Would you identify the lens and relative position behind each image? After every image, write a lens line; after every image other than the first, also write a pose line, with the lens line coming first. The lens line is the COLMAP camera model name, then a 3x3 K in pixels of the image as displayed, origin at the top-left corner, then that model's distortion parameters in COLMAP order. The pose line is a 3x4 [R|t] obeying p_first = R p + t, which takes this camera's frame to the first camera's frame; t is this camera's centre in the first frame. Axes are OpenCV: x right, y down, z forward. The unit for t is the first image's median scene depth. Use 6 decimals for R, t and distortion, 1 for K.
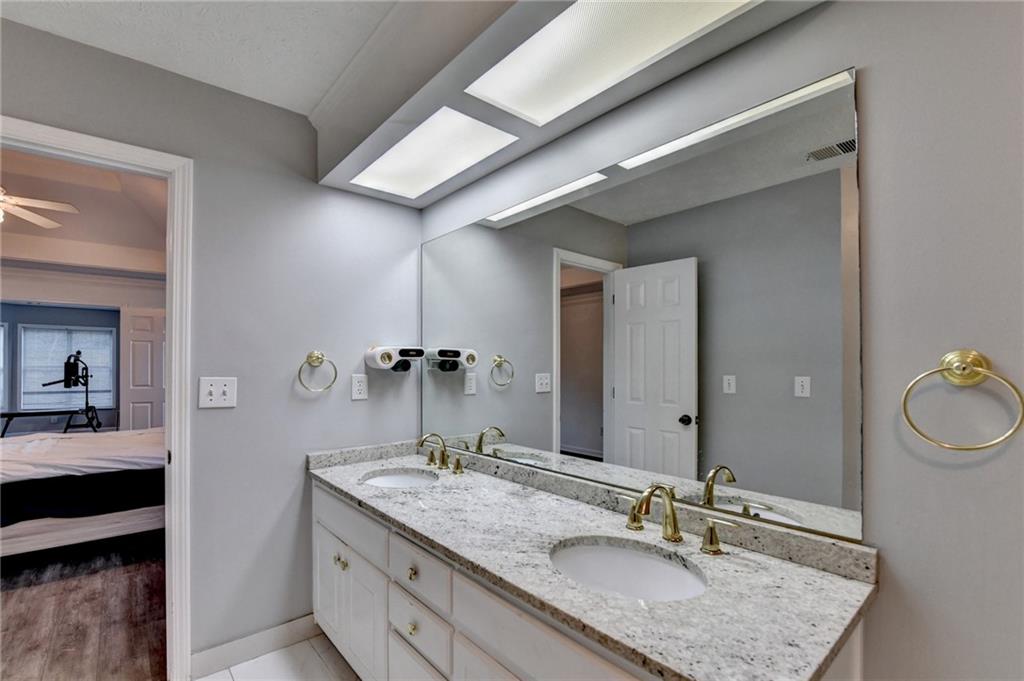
lens RADIAL K [[418.3, 0, 539.6], [0, 418.3, 367.5], [0, 0, 1]] dist [-0.019189, -0.001099]
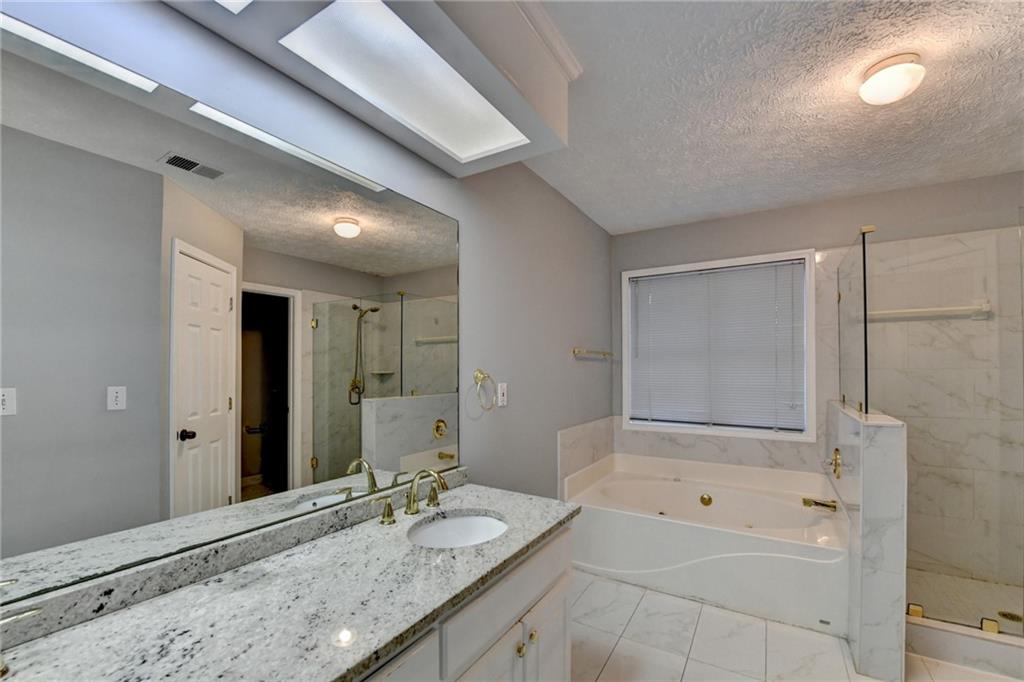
lens RADIAL K [[398.1, 0, 513.1], [0, 398.1, 373.9], [0, 0, 1]] dist [-0.021614, -0.000173]
pose [[-0.200908, -0.005395, 0.979595, -0.779008], [0.002472, 0.999979, 0.006014, -0.017637], [-0.979607, 0.003629, -0.200890, 0.786089]]
